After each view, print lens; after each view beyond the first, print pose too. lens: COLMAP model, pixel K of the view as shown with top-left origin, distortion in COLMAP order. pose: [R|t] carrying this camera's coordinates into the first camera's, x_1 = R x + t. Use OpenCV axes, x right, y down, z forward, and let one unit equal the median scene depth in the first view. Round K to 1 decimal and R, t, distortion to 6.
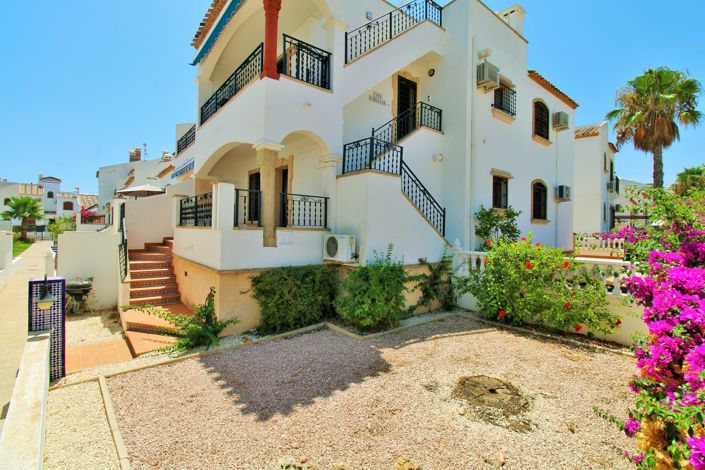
lens RADIAL K [[324.8, 0, 354.3], [0, 324.8, 227.7], [0, 0, 1]] dist [0.003724, -0.012553]
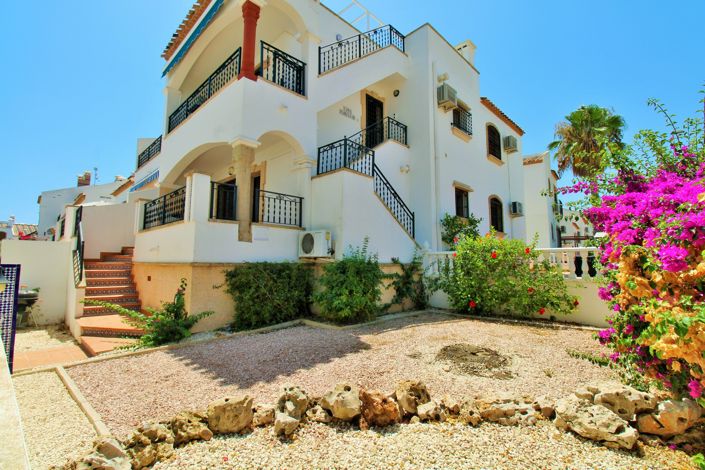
lens RADIAL K [[324.8, 0, 354.3], [0, 324.8, 227.7], [0, 0, 1]] dist [0.003724, -0.012553]
pose [[0.993530, -0.002260, 0.113546, -0.036510], [0.012980, 0.995510, -0.093761, 0.099127], [-0.112825, 0.094628, 0.989099, -0.013891]]
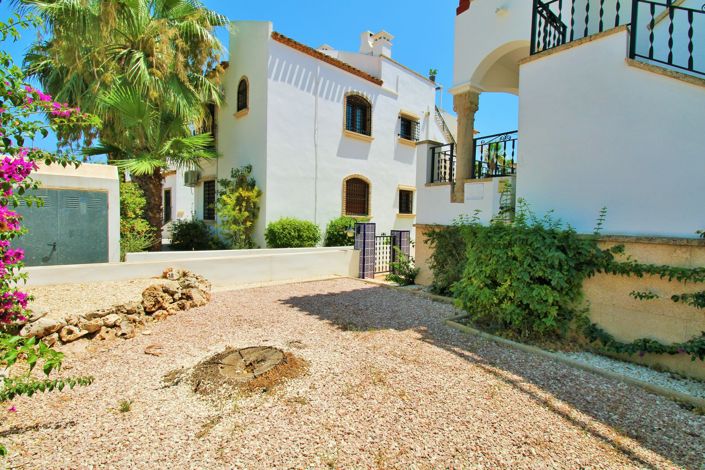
lens RADIAL K [[324.8, 0, 354.3], [0, 324.8, 227.7], [0, 0, 1]] dist [0.003724, -0.012553]
pose [[-0.029631, 0.019066, -0.999379, 0.574223], [-0.009984, 0.999763, 0.019369, 0.100074], [0.999511, 0.010552, -0.029434, 0.647842]]
